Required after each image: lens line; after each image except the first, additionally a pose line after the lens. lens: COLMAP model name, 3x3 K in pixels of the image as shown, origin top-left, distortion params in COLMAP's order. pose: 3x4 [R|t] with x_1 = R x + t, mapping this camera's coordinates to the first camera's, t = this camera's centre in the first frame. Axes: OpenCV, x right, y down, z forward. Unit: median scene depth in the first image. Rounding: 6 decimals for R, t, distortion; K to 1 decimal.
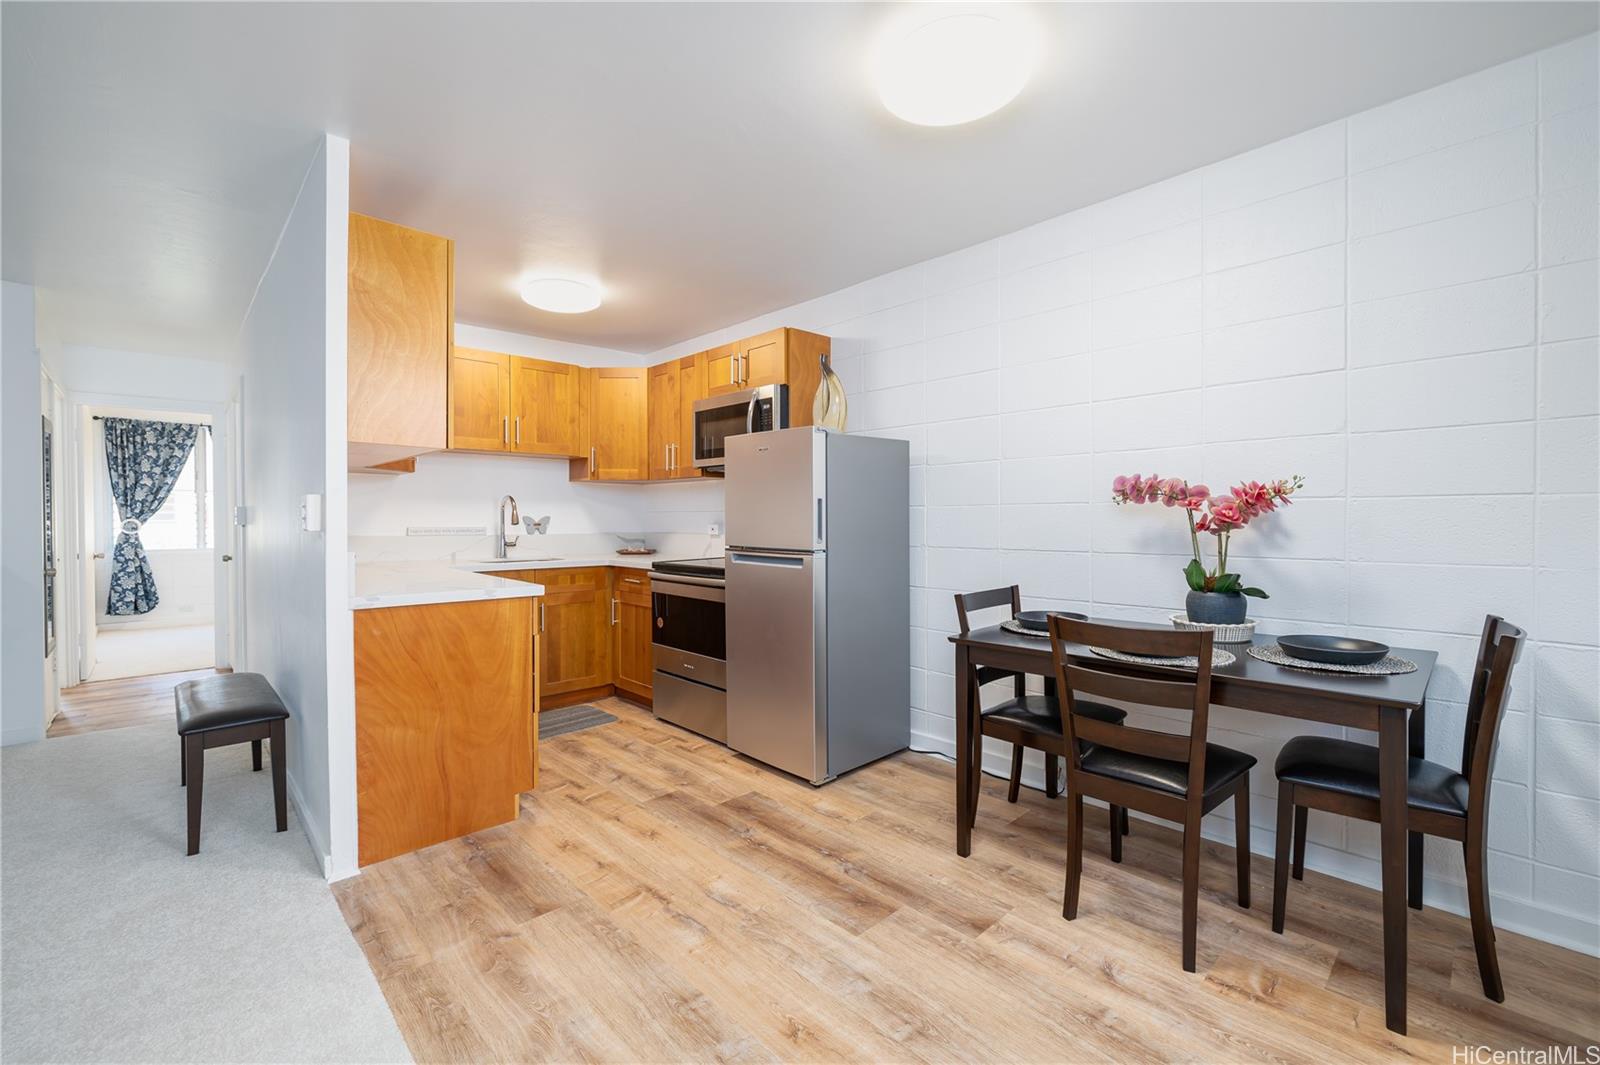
lens RADIAL K [[693.7, 0, 816.0], [0, 693.7, 527.4], [0, 0, 1]] dist [0.000198, 0.000024]
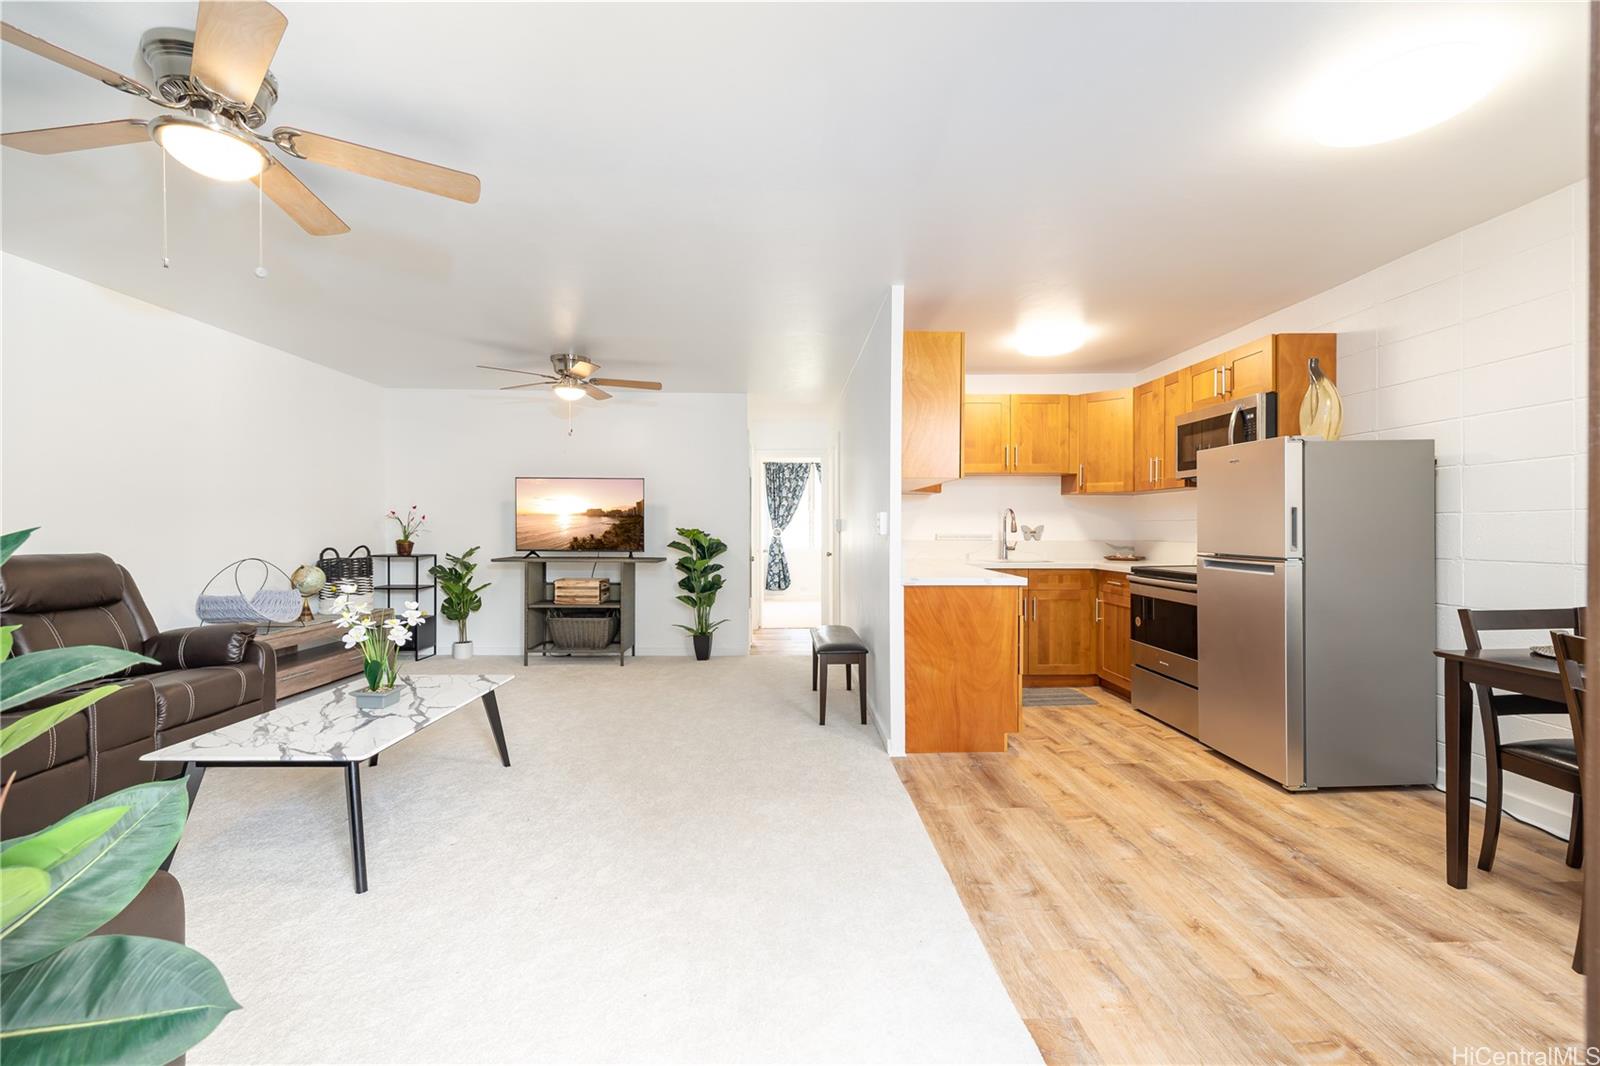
lens RADIAL K [[700.3, 0, 776.5], [0, 700.3, 530.8], [0, 0, 1]] dist [-0.001432, -0.000576]
pose [[0.725182, 0.002954, -0.688551, 0.178894], [-0.008810, 0.999949, -0.004988, 0.005451], [0.688501, 0.009684, 0.725171, -0.291410]]
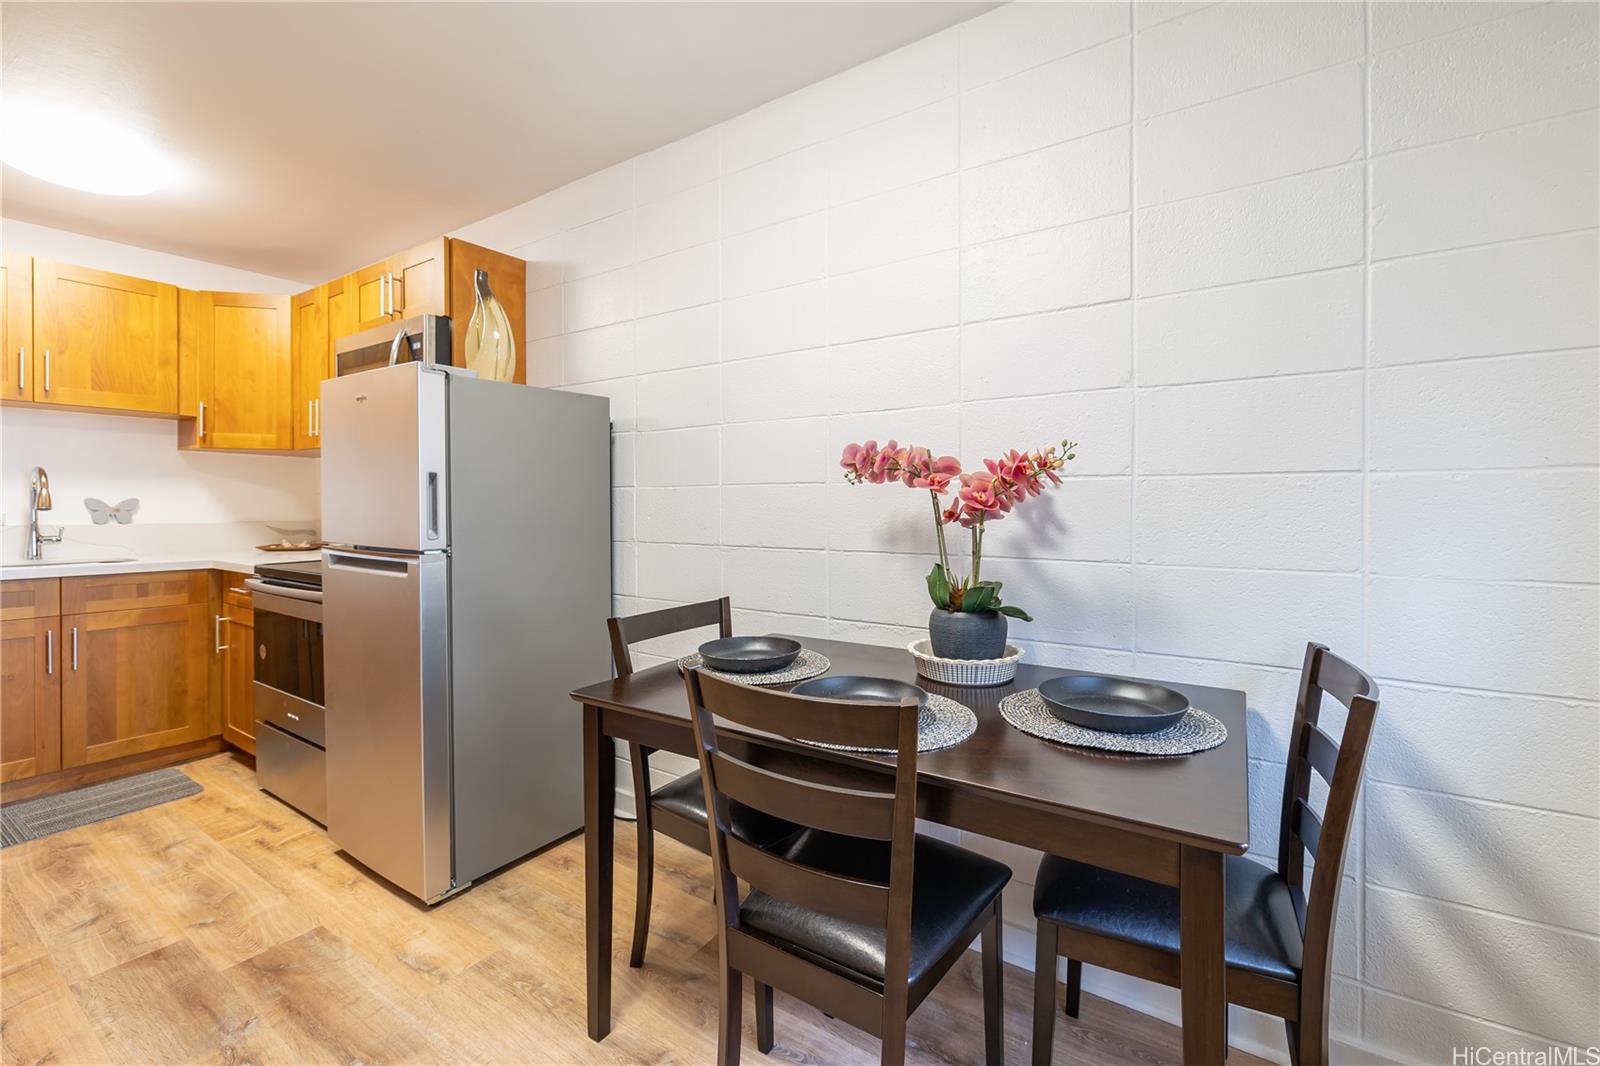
lens RADIAL K [[675.0, 0, 811.9], [0, 675.0, 511.6], [0, 0, 1]] dist [-0.000806, -0.000047]
pose [[0.978801, 0.002411, 0.204797, 0.253134], [-0.001651, 0.999991, -0.003877, -0.002337], [-0.204805, 0.003457, 0.978797, 0.328031]]
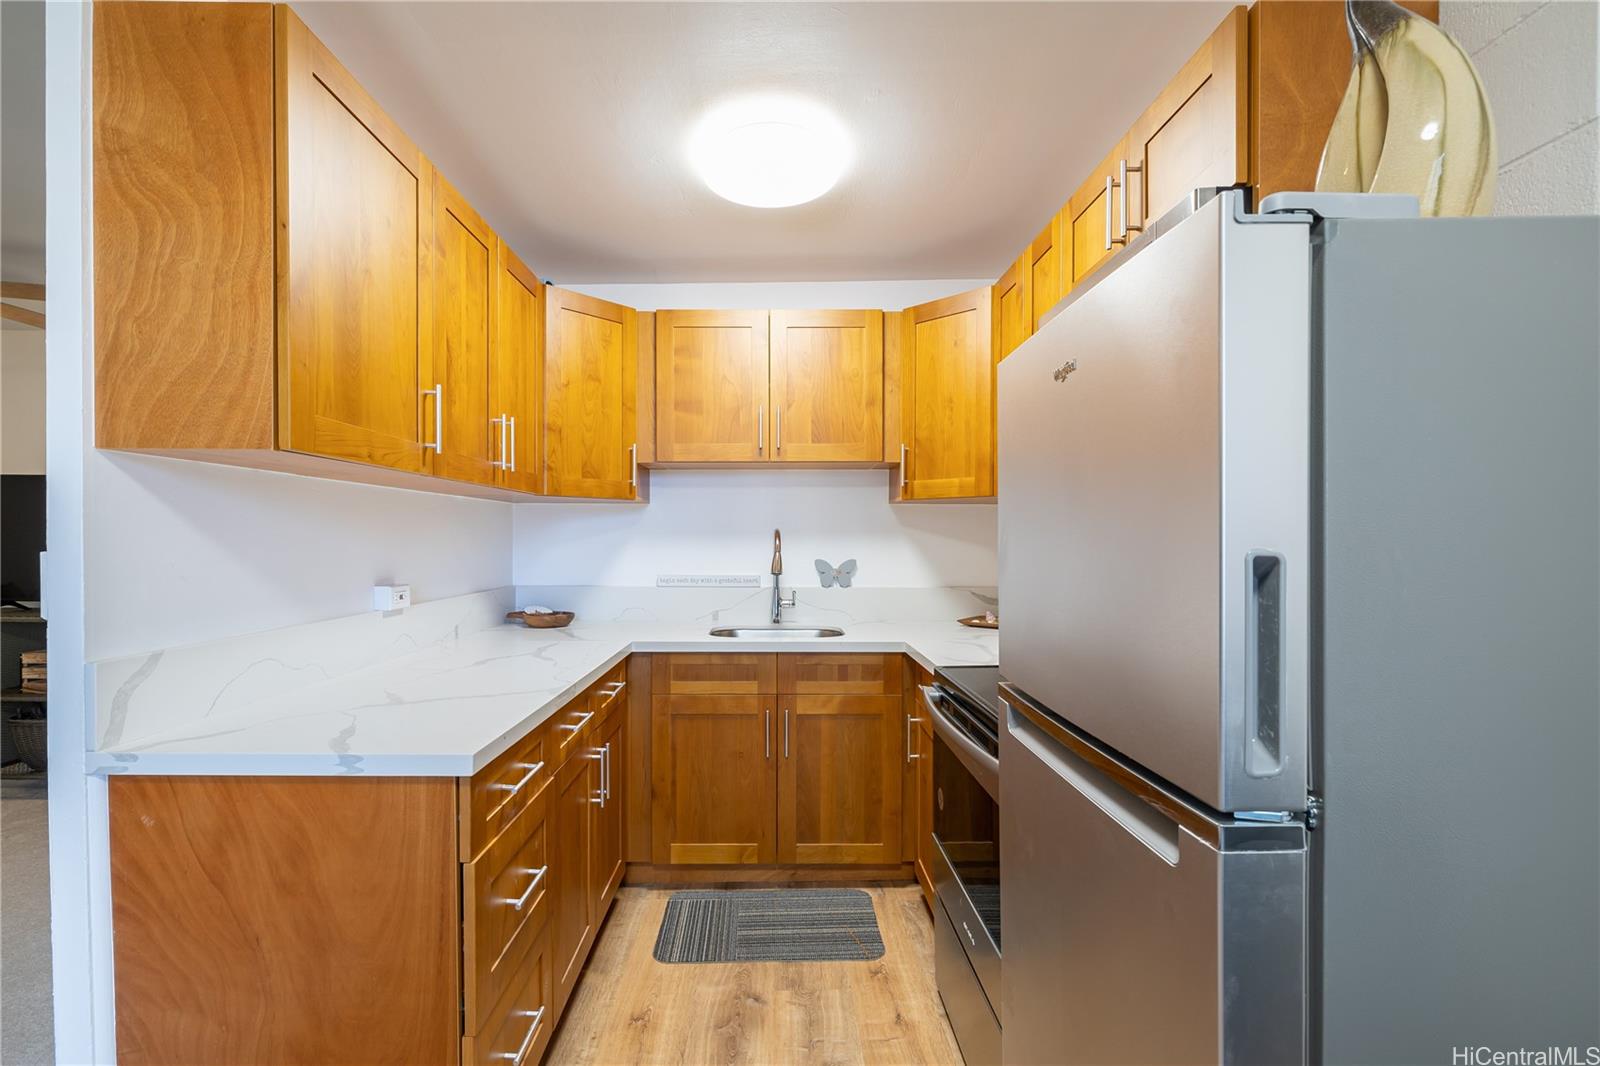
lens RADIAL K [[718.9, 0, 785.6], [0, 718.9, 550.1], [0, 0, 1]] dist [-0.002901, -0.000114]
pose [[0.713431, 0.009411, -0.700662, 0.057278], [-0.008772, 0.999951, 0.004499, -0.047112], [0.700671, 0.002936, 0.713479, 0.839130]]
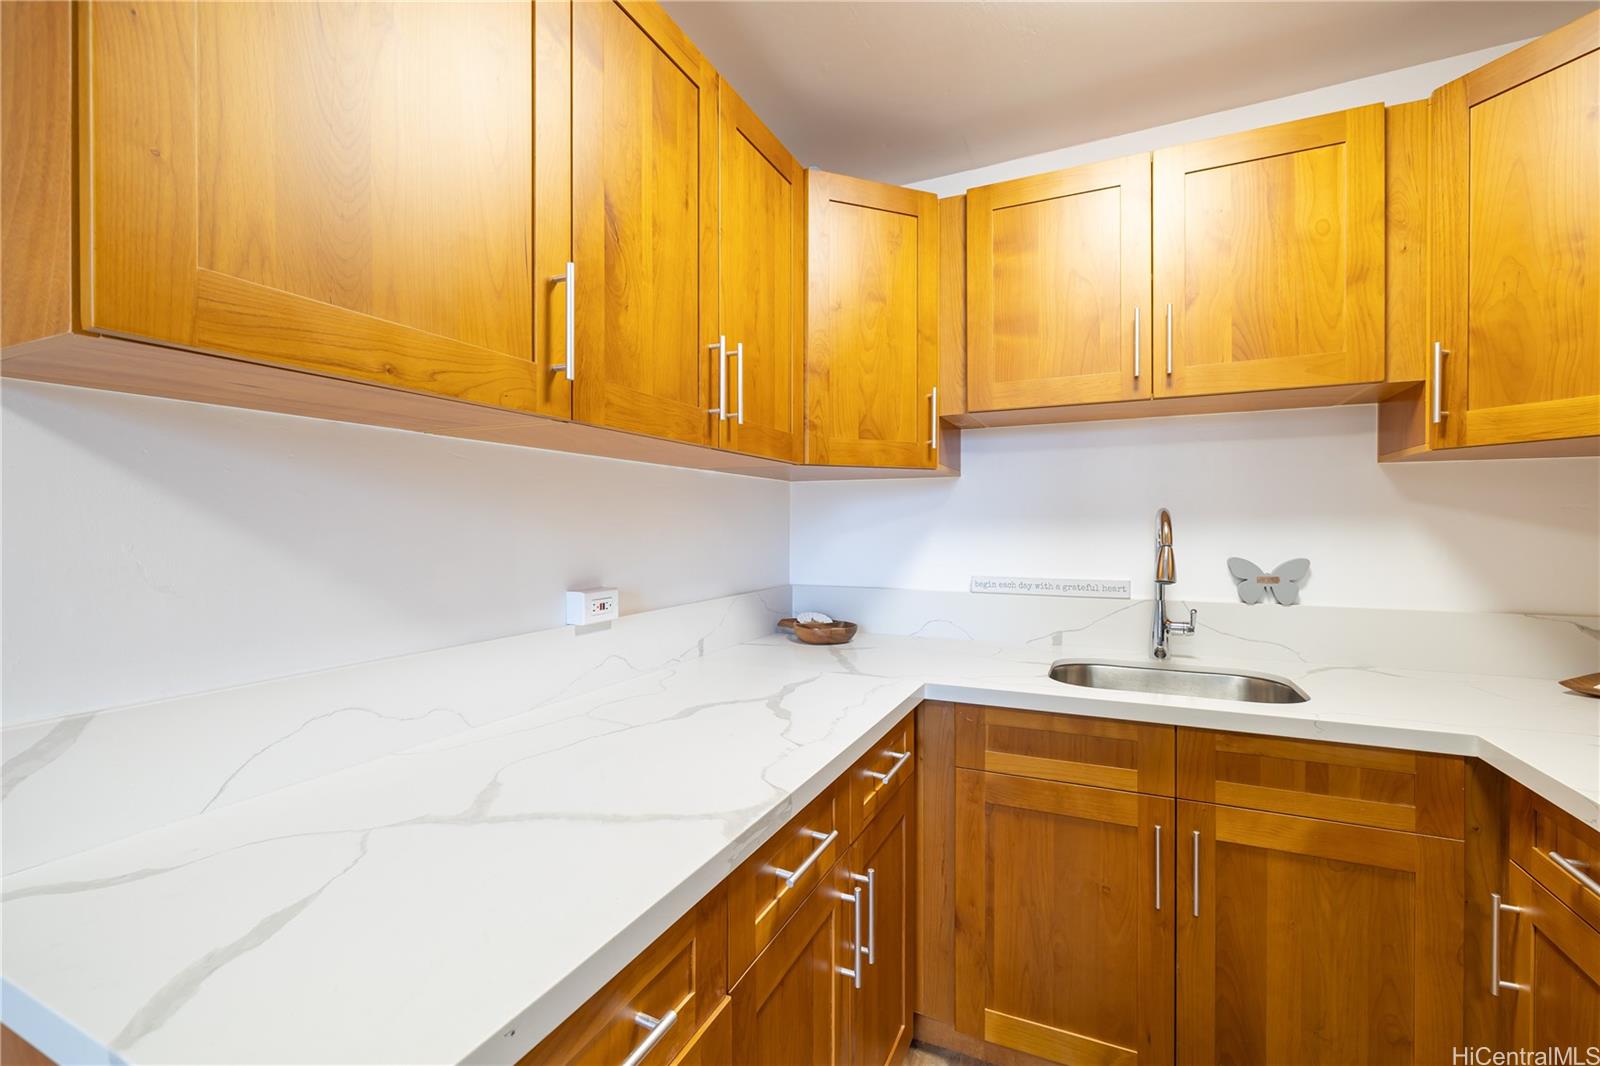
lens RADIAL K [[677.5, 0, 811.1], [0, 677.5, 531.2], [0, 0, 1]] dist [-0.001003, -0.000099]
pose [[0.351534, 0.002614, -0.936171, -0.233141], [-0.009561, 0.999954, -0.000798, -0.049185], [0.936126, 0.009232, 0.351543, 1.071166]]
